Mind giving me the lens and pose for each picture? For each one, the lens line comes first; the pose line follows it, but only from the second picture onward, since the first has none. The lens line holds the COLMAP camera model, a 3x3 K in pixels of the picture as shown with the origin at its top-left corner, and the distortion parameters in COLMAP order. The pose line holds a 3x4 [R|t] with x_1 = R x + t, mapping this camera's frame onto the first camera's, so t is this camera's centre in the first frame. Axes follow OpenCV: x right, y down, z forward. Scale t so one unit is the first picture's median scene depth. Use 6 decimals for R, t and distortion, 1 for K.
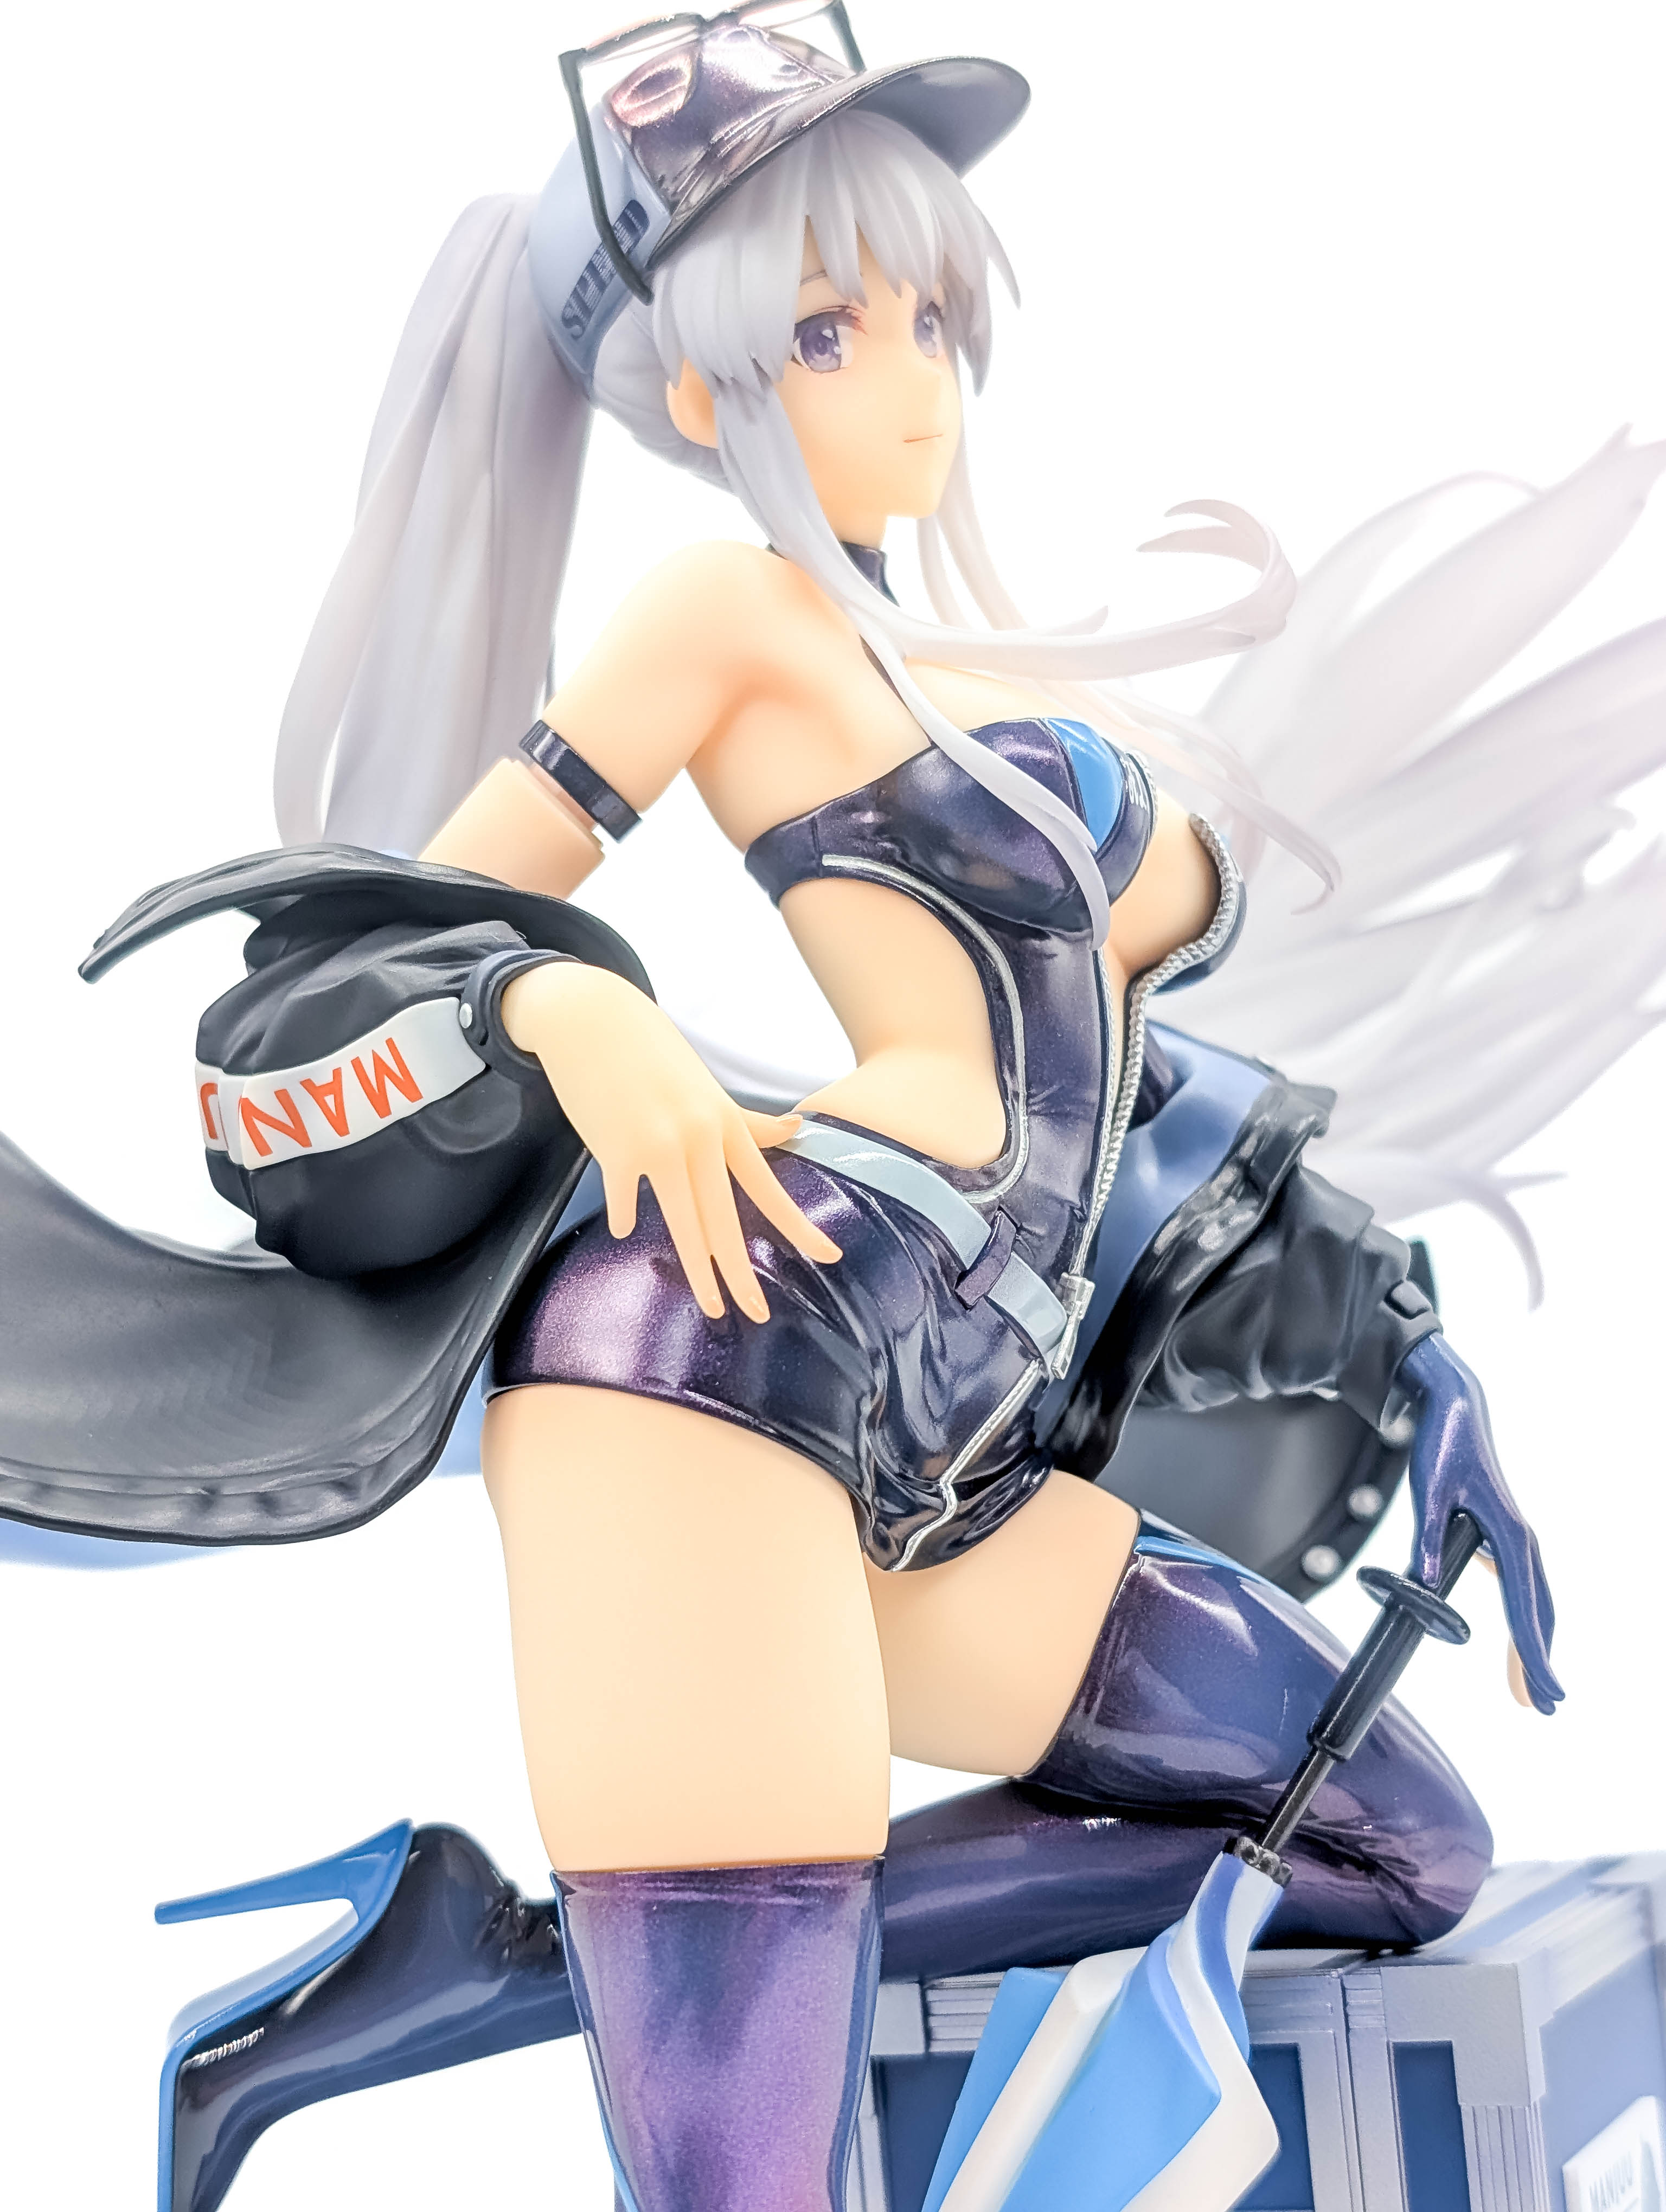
lens RADIAL K [[3569.4, 0, 822.9], [0, 3569.4, 1134.0], [0, 0, 1]] dist [0.283945, -1.660035]
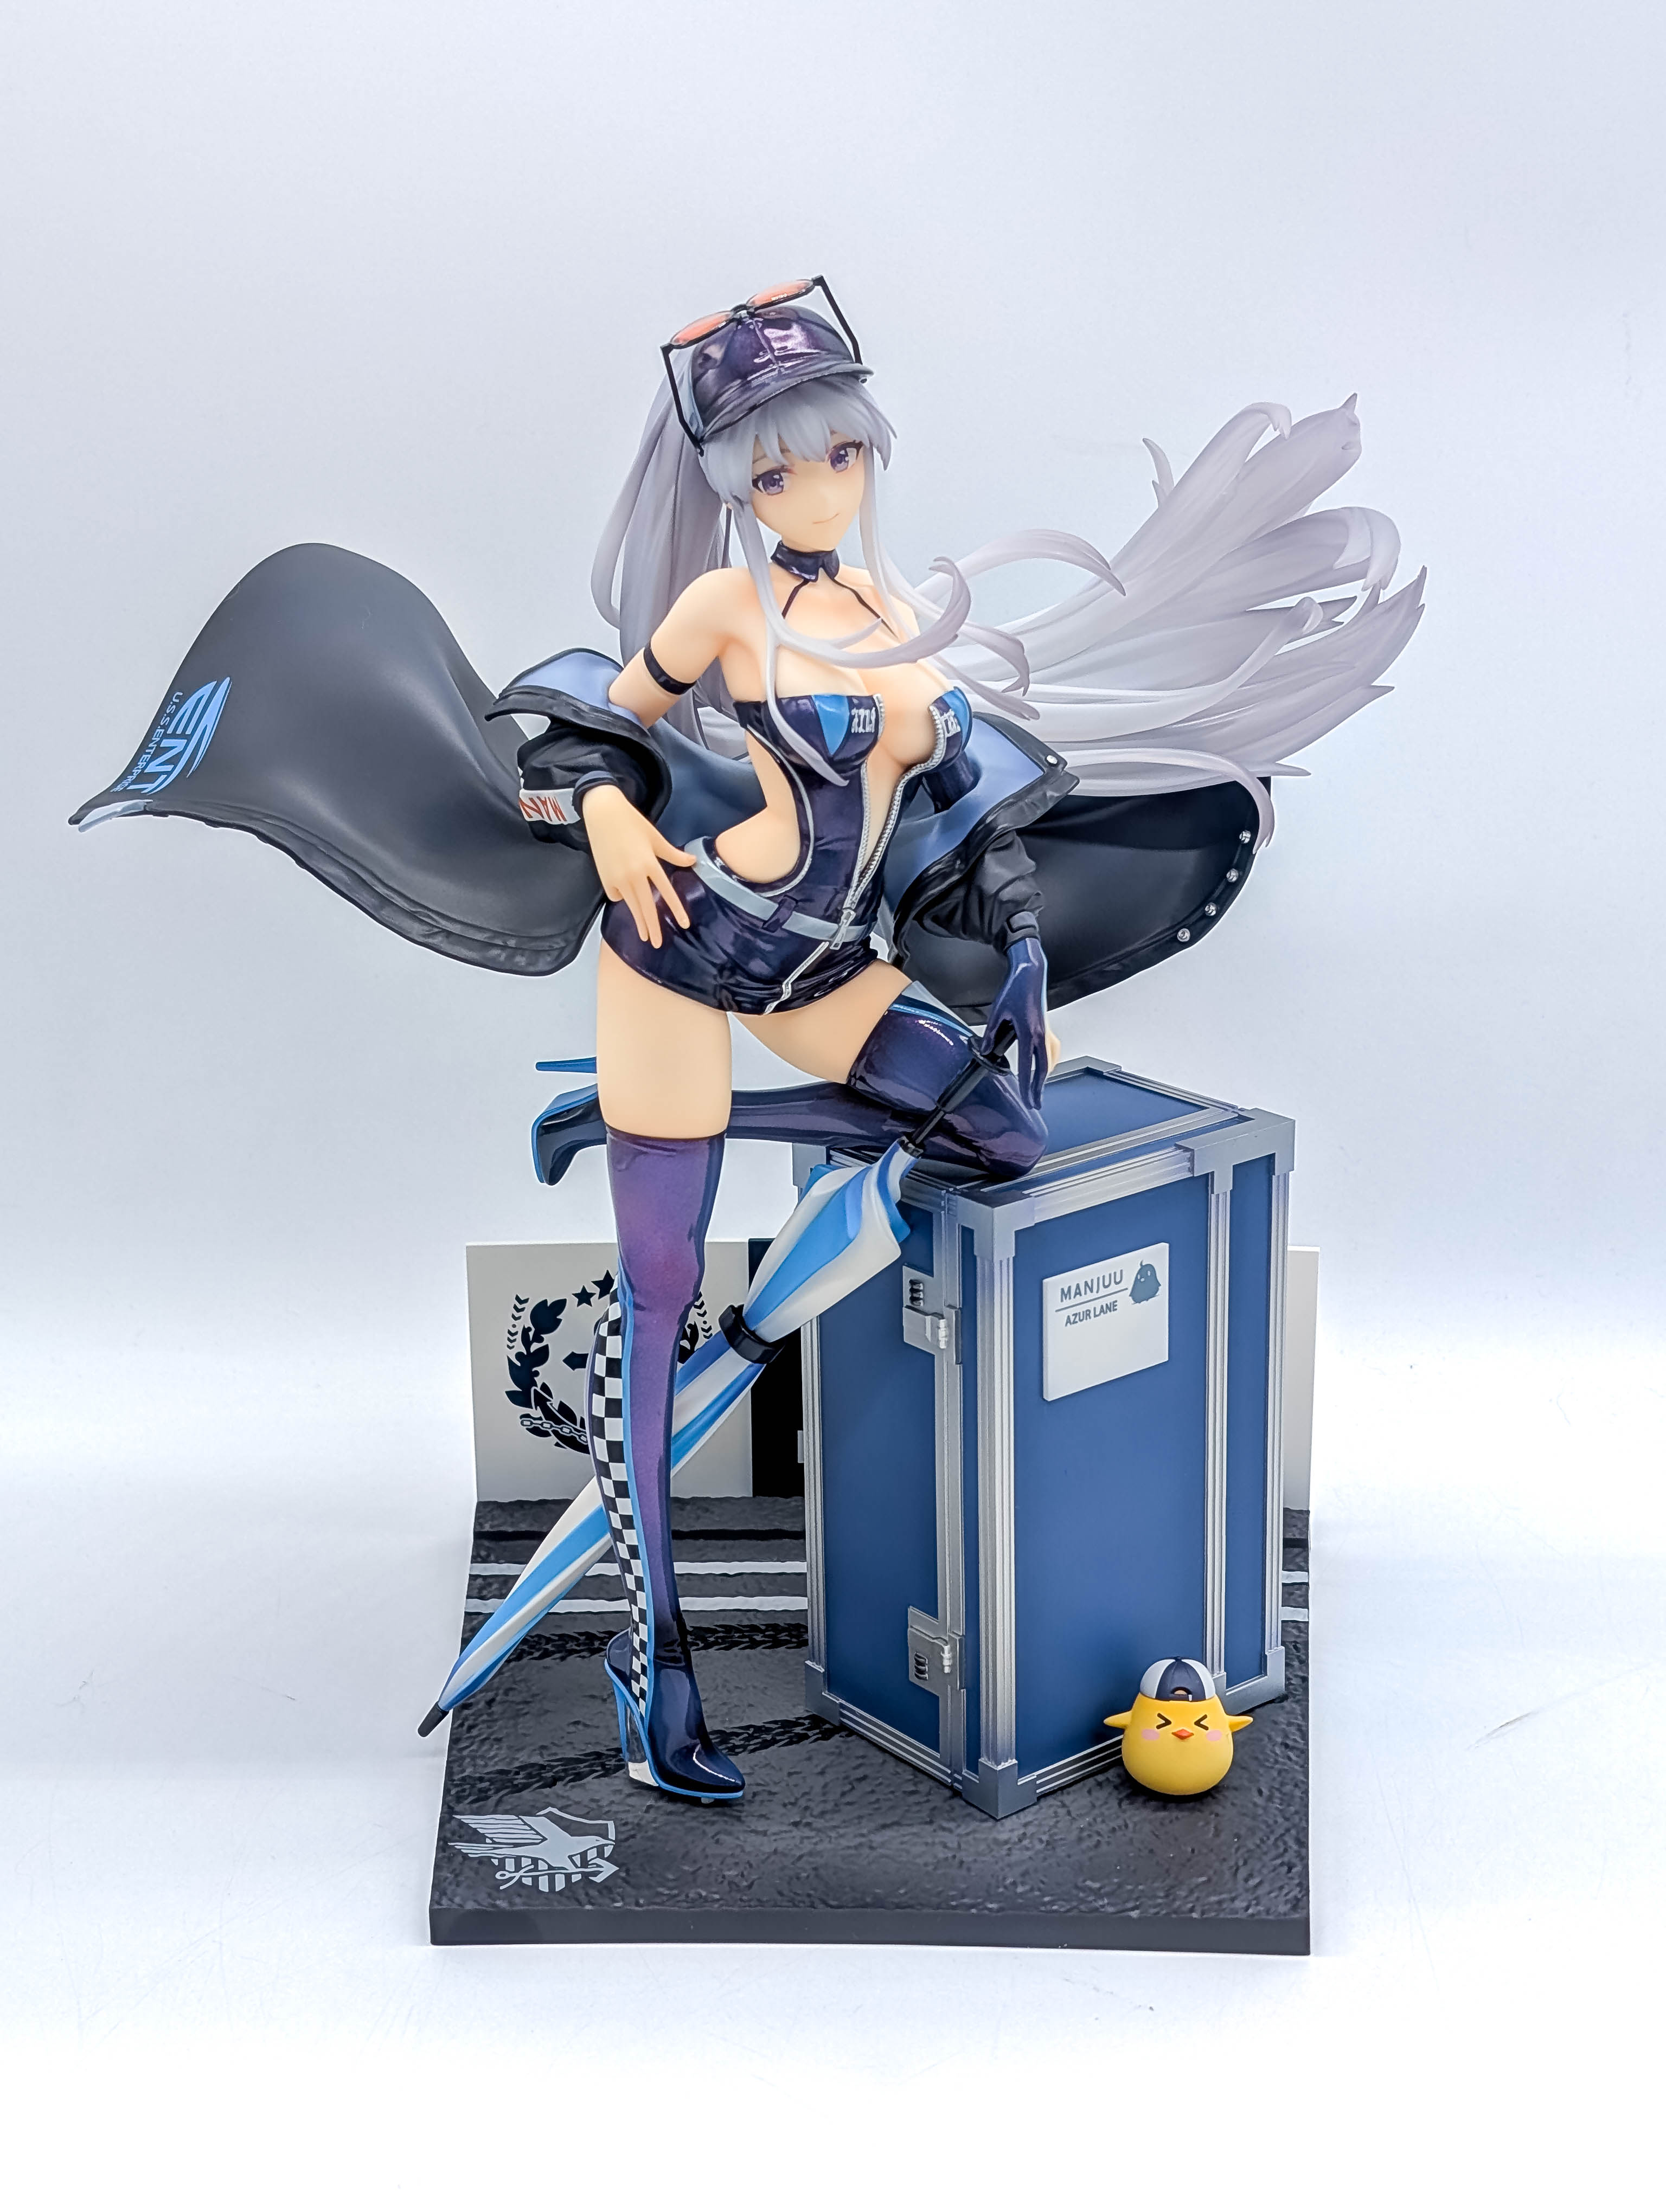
lens RADIAL K [[3478.9, 0, 833.0], [0, 3478.9, 1106.0], [0, 0, 1]] dist [0.288167, -1.338732]
pose [[0.890654, 0.203222, -0.406739, 1.000872], [-0.008392, 0.901751, 0.432175, -0.816217], [0.454604, -0.381505, 0.804853, -0.878949]]
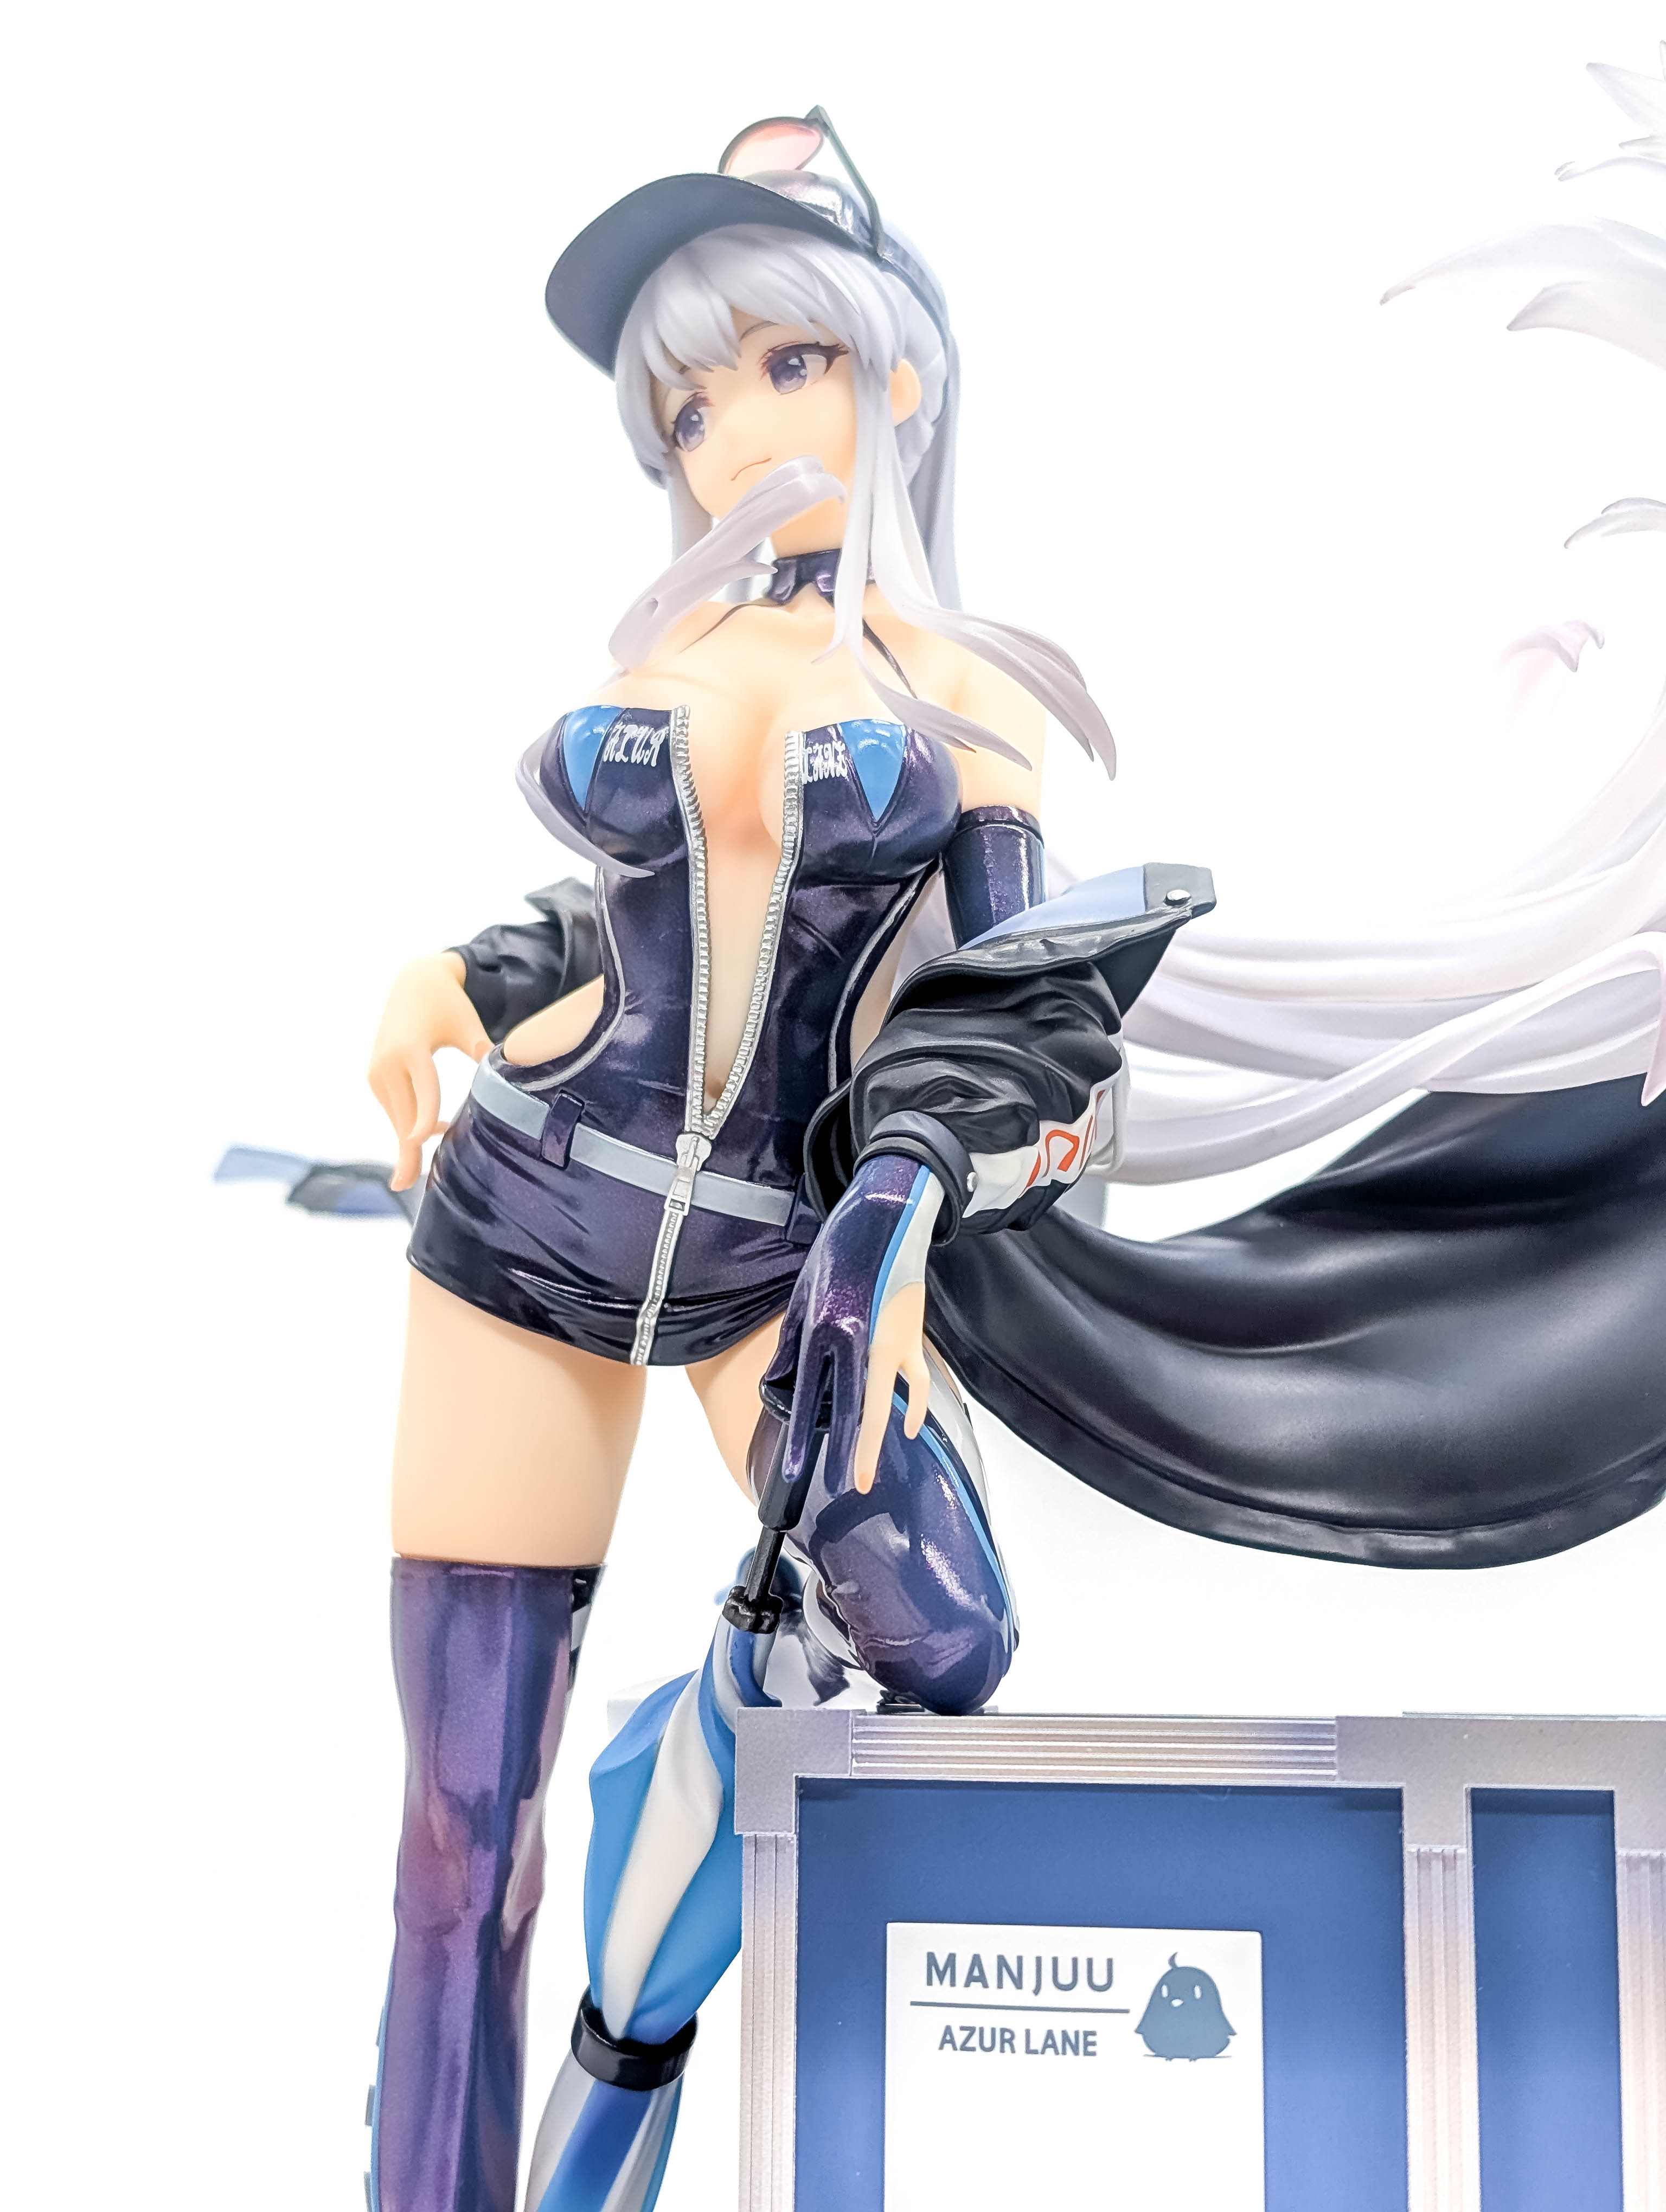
lens RADIAL K [[3632.1, 0, 833.0], [0, 3632.1, 1106.0], [0, 0, 1]] dist [0.265076, -1.577252]
pose [[0.159398, -0.071825, -0.984598, 1.305293], [0.084246, 0.994701, -0.058923, 0.107340], [0.983613, -0.073556, 0.164604, 0.824109]]
